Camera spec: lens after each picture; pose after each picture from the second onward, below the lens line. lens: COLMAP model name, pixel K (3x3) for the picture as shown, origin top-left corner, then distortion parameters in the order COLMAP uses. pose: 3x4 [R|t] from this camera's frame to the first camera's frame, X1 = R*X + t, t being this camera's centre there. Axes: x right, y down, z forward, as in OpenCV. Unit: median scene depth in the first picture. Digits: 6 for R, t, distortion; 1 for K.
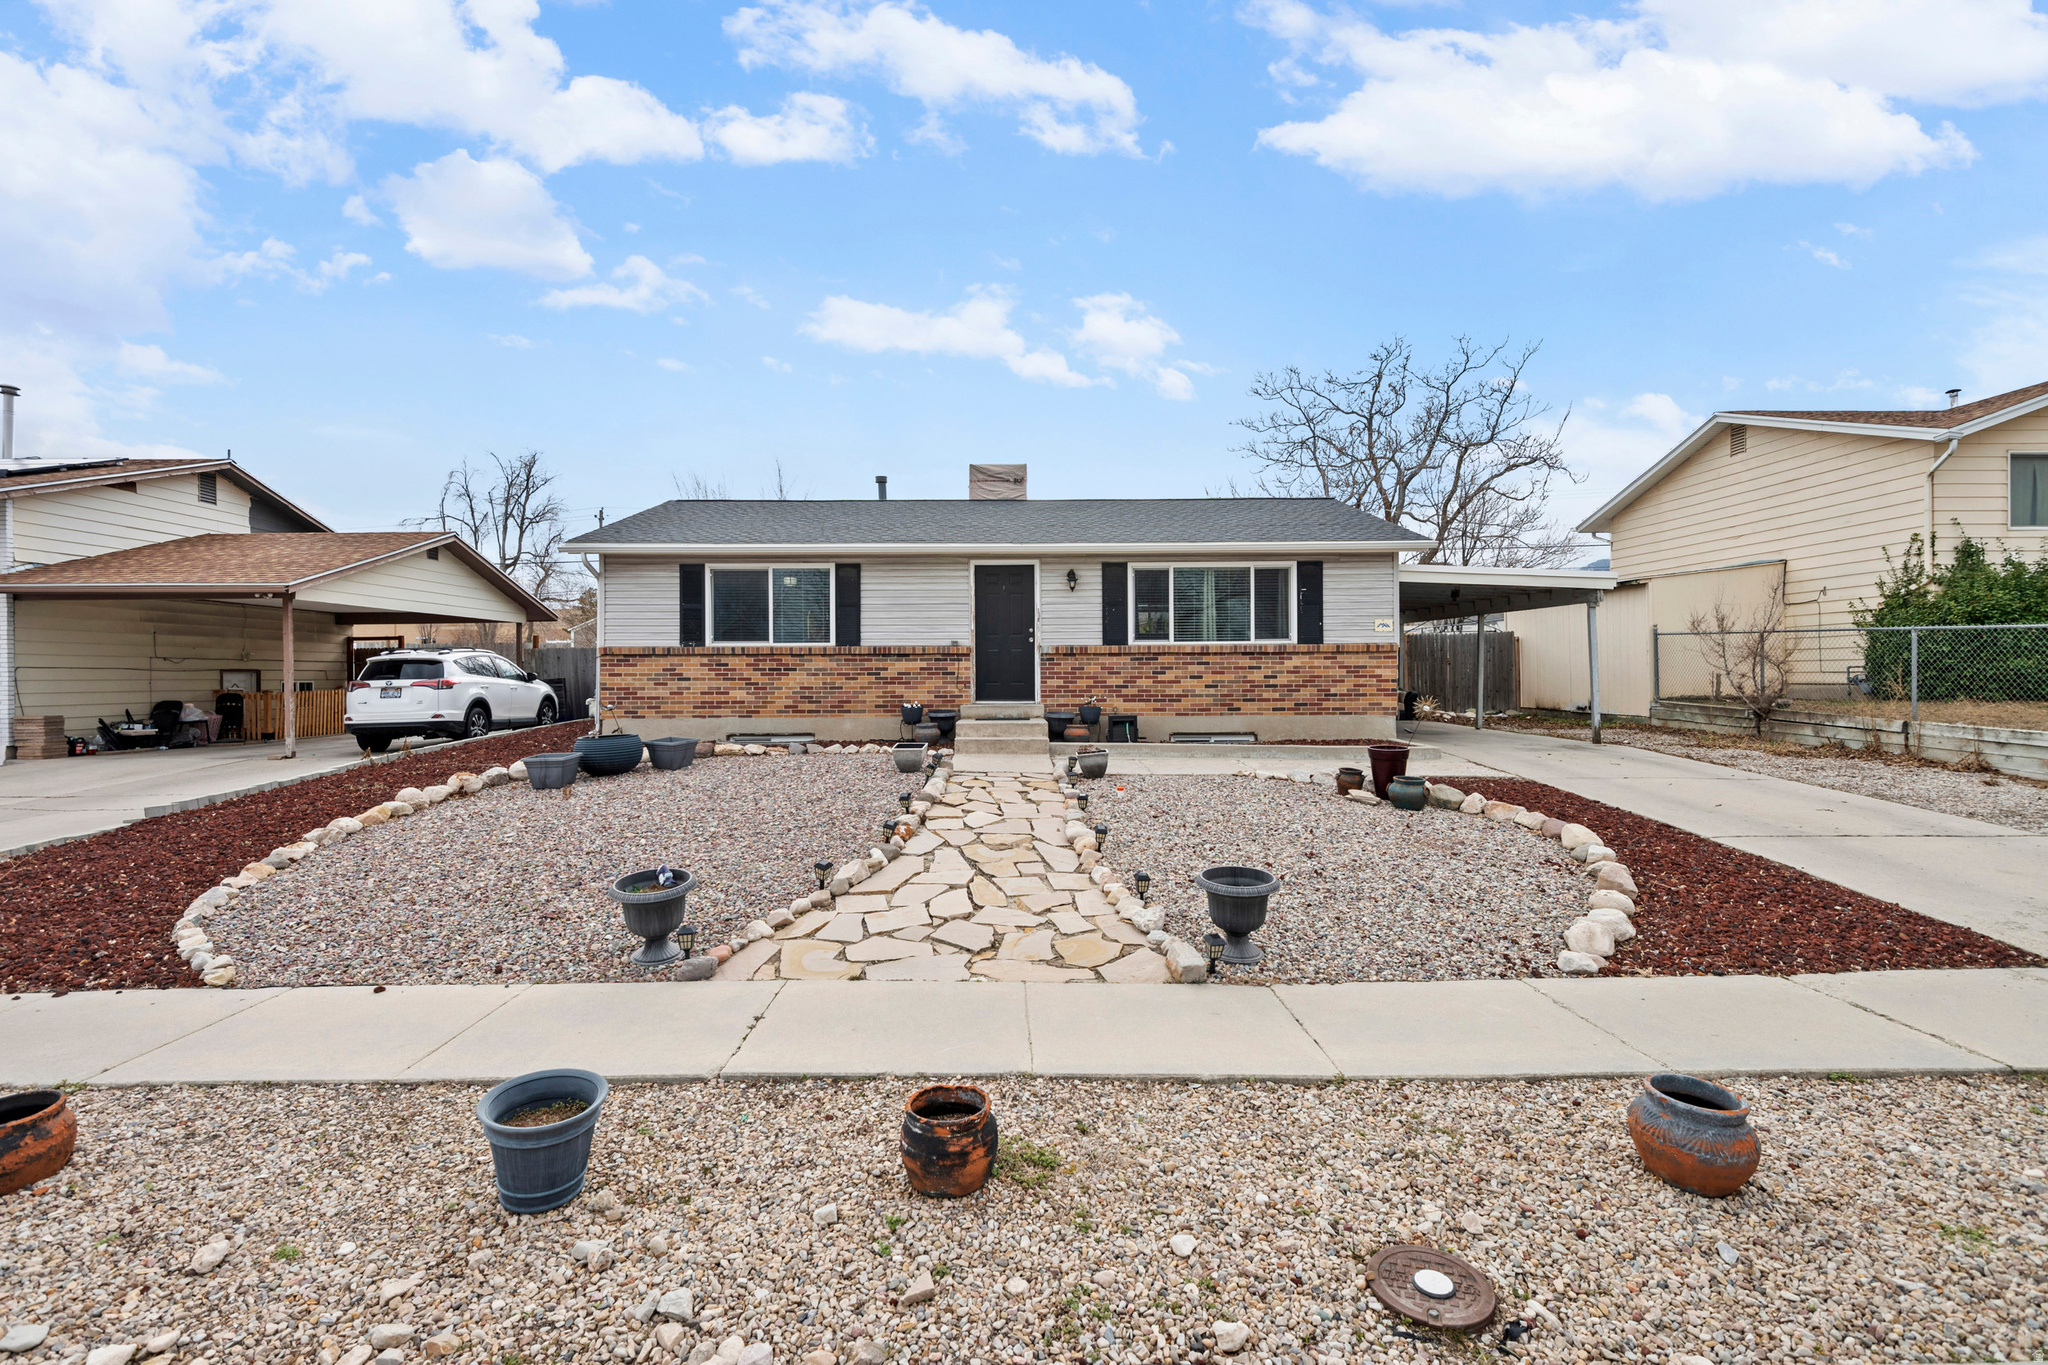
lens RADIAL K [[949.9, 0, 1006.3], [0, 949.9, 678.9], [0, 0, 1]] dist [0.007246, -0.003214]
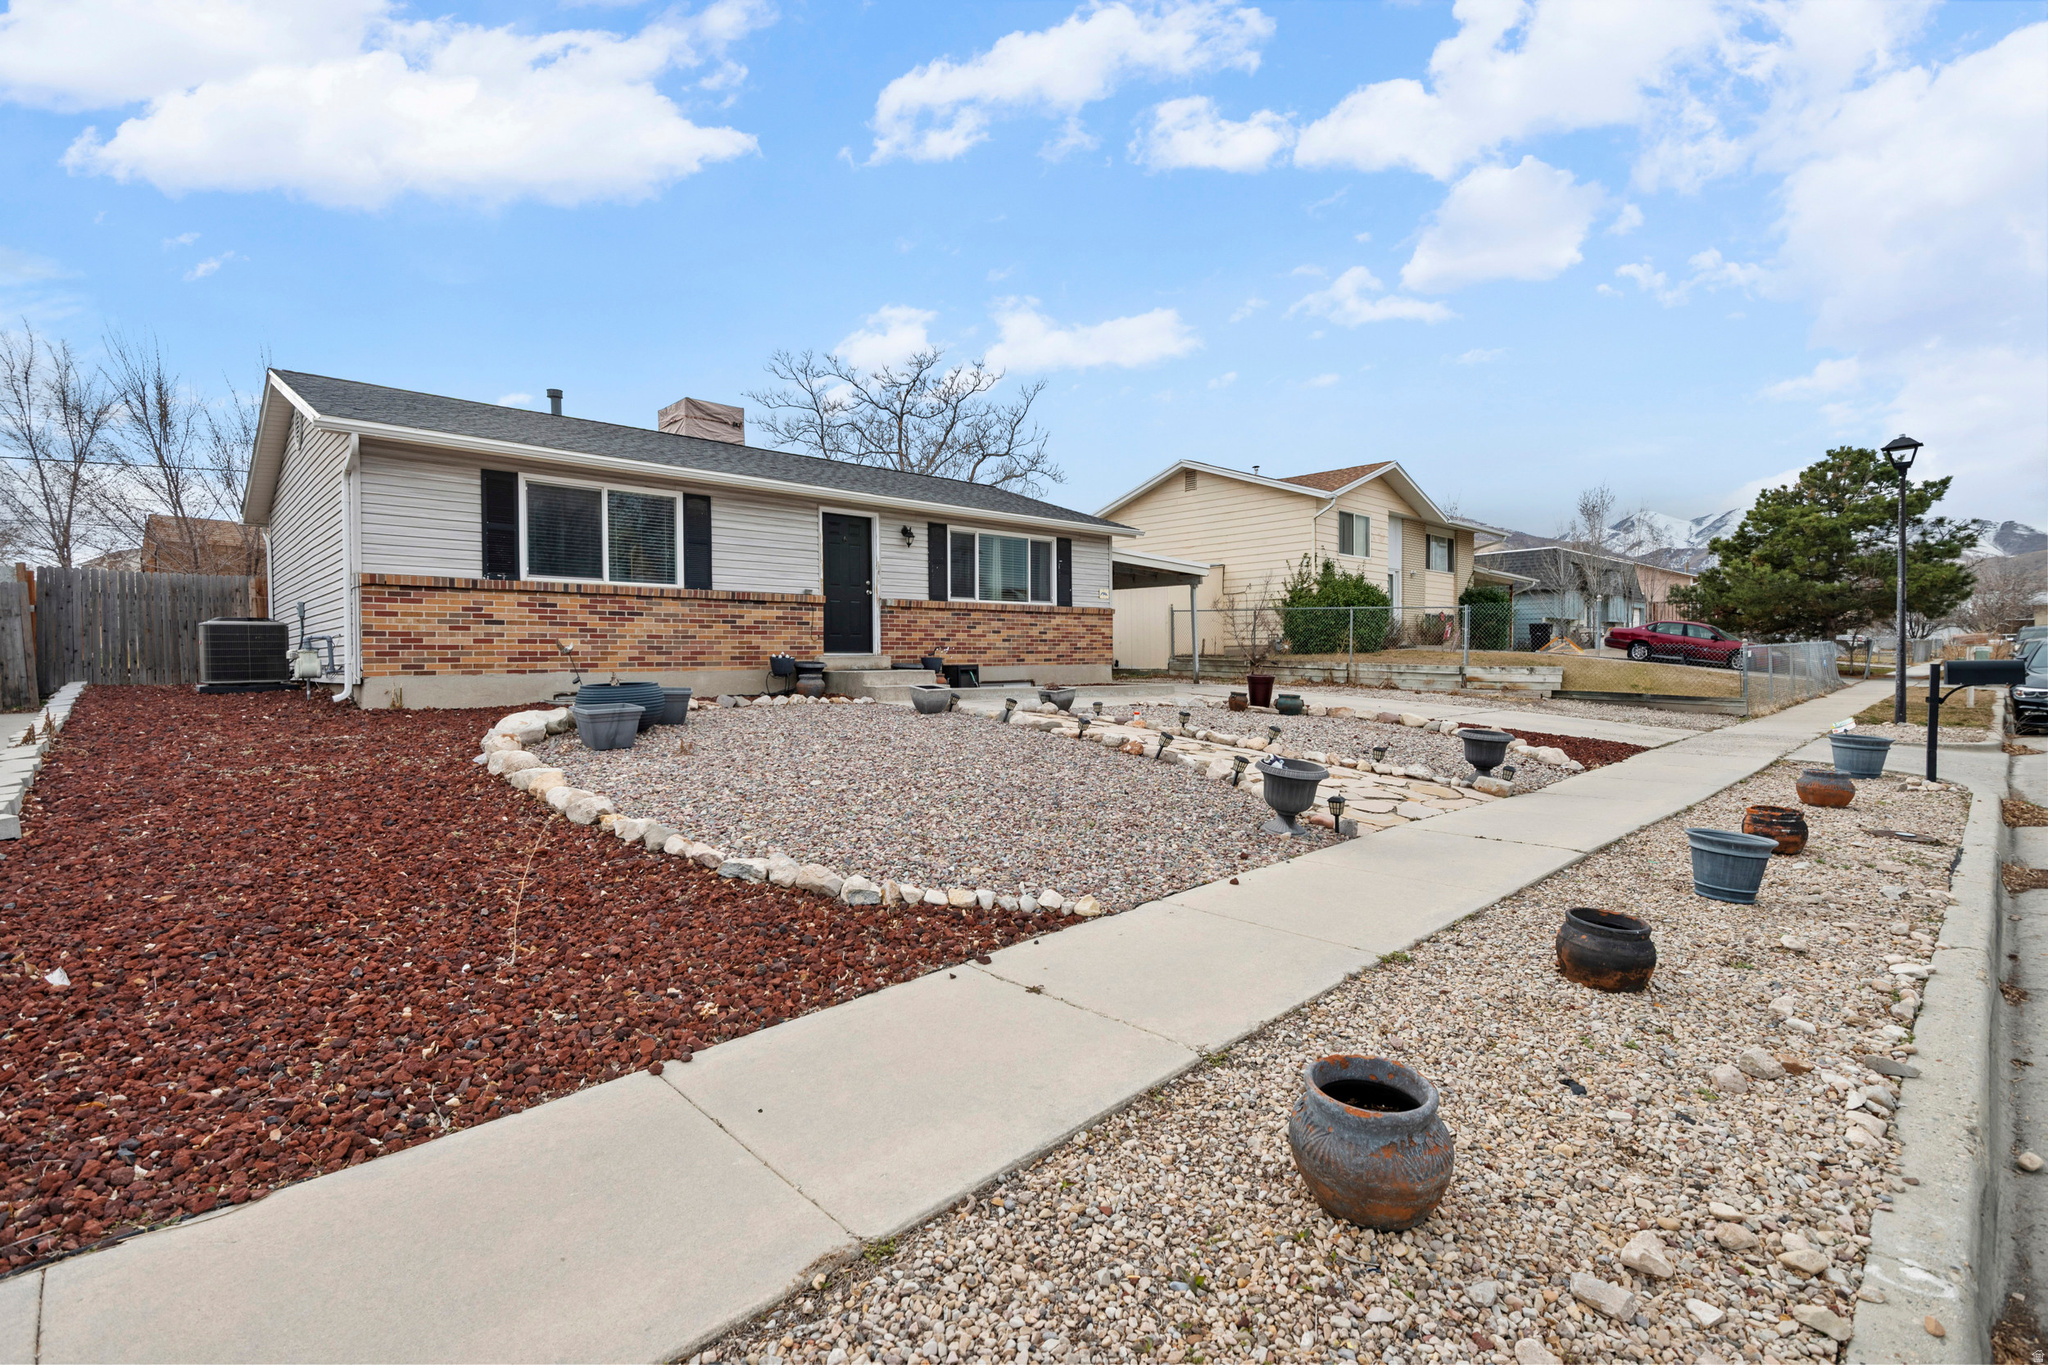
lens RADIAL K [[949.9, 0, 1023.8], [0, 949.9, 677.4], [0, 0, 1]] dist [0.007246, -0.003214]
pose [[0.717574, -0.015306, 0.696314, -0.563647], [0.005939, 0.999857, 0.015857, 0.034483], [-0.696457, -0.007243, 0.717562, 0.166183]]
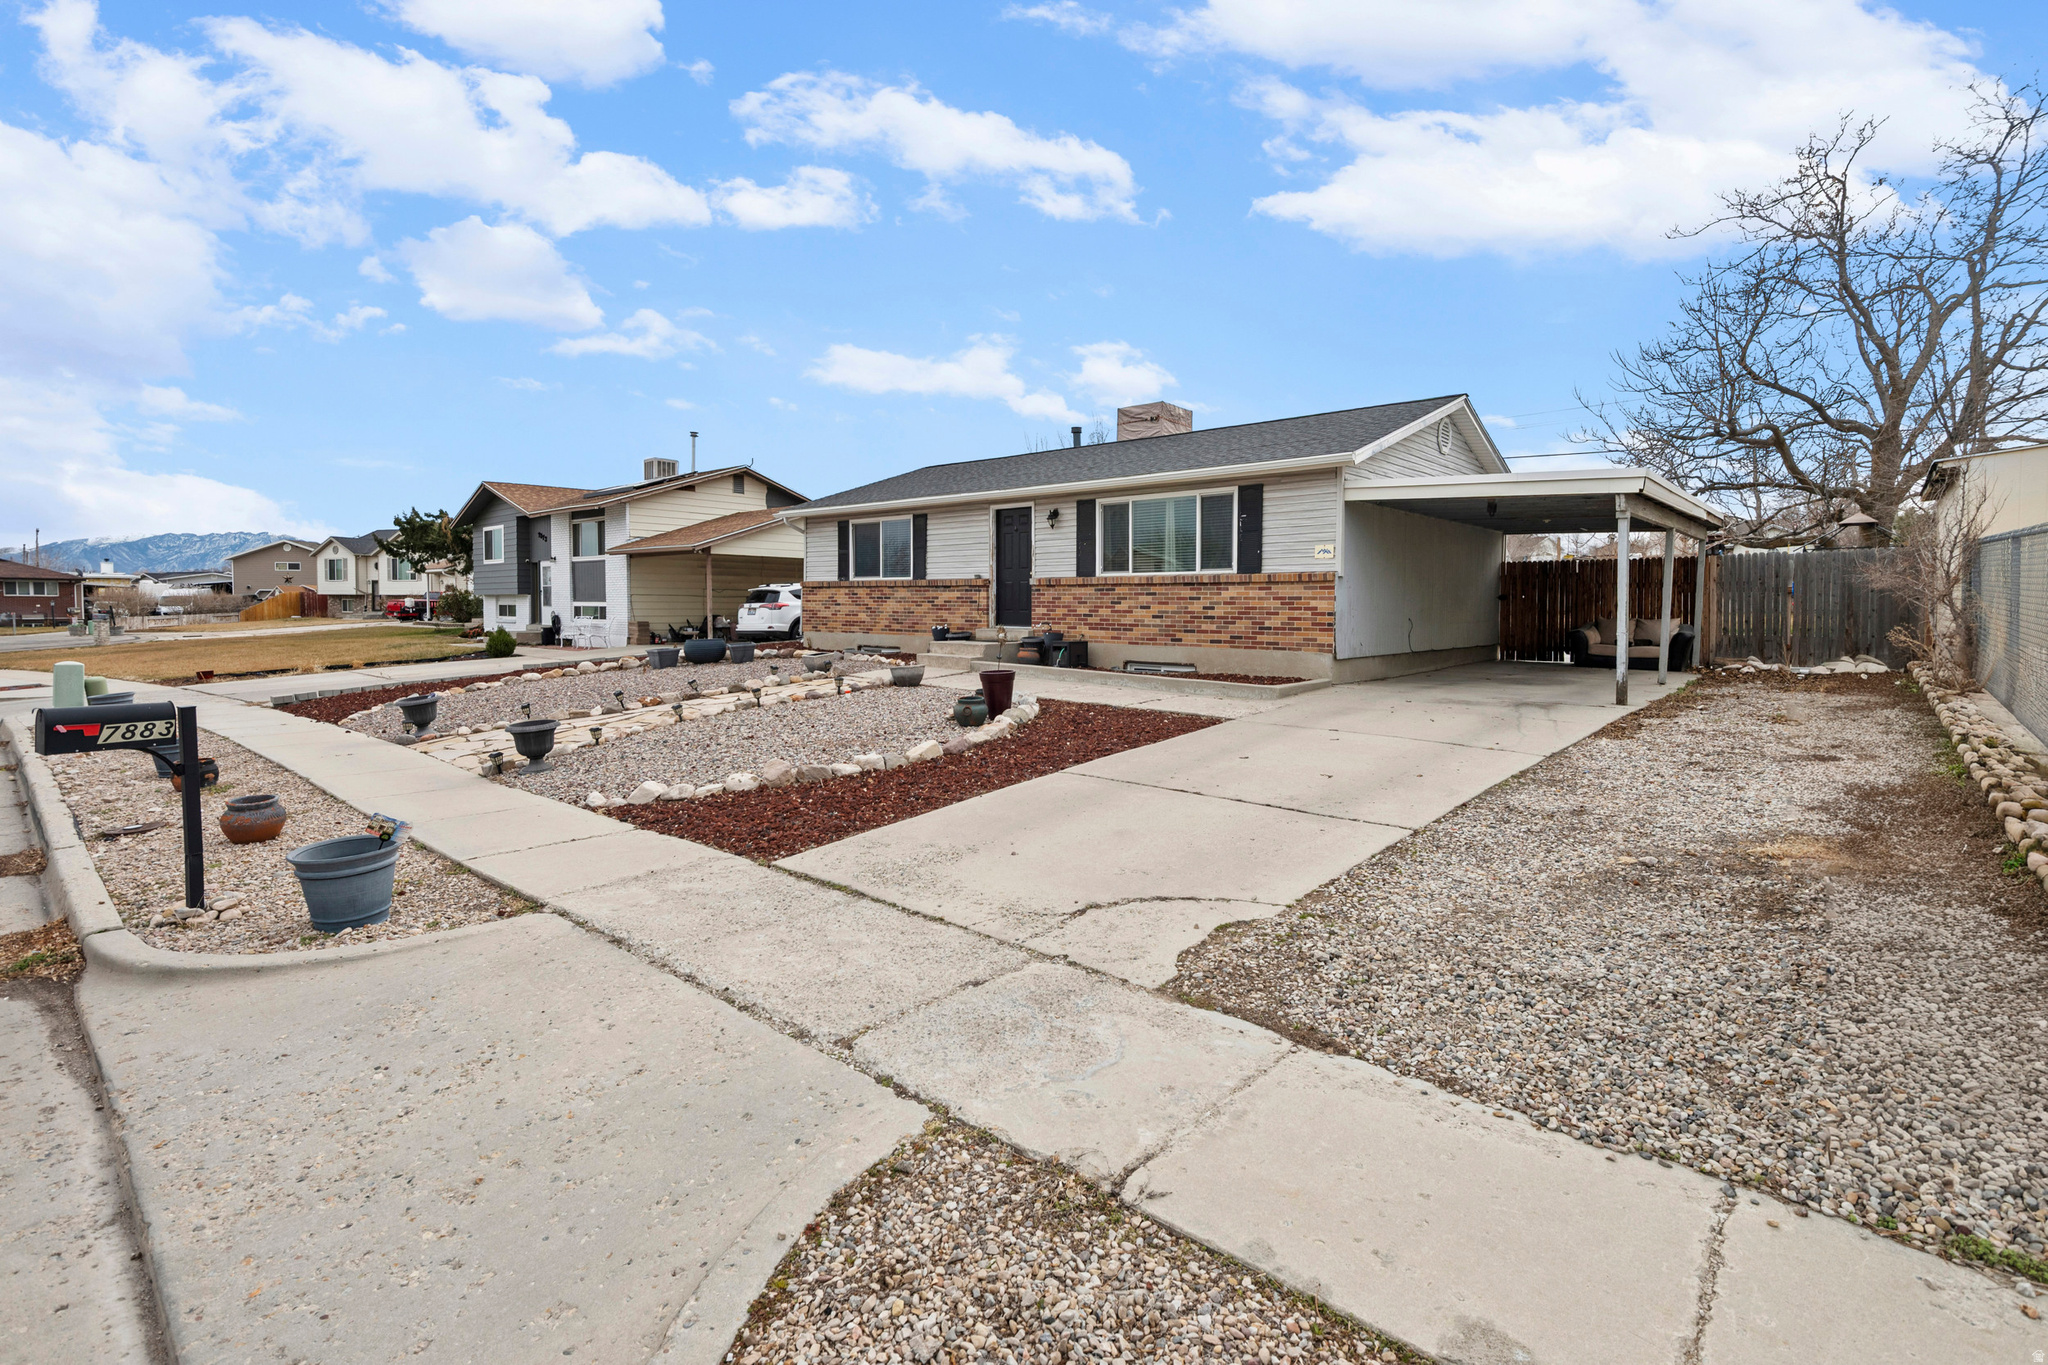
lens RADIAL K [[949.9, 0, 1005.0], [0, 949.9, 661.4], [0, 0, 1]] dist [0.007246, -0.003214]
pose [[0.736311, 0.050471, -0.674758, 0.782464], [-0.012662, 0.998067, 0.060837, -0.004074], [0.676525, -0.036251, 0.735527, 0.141011]]
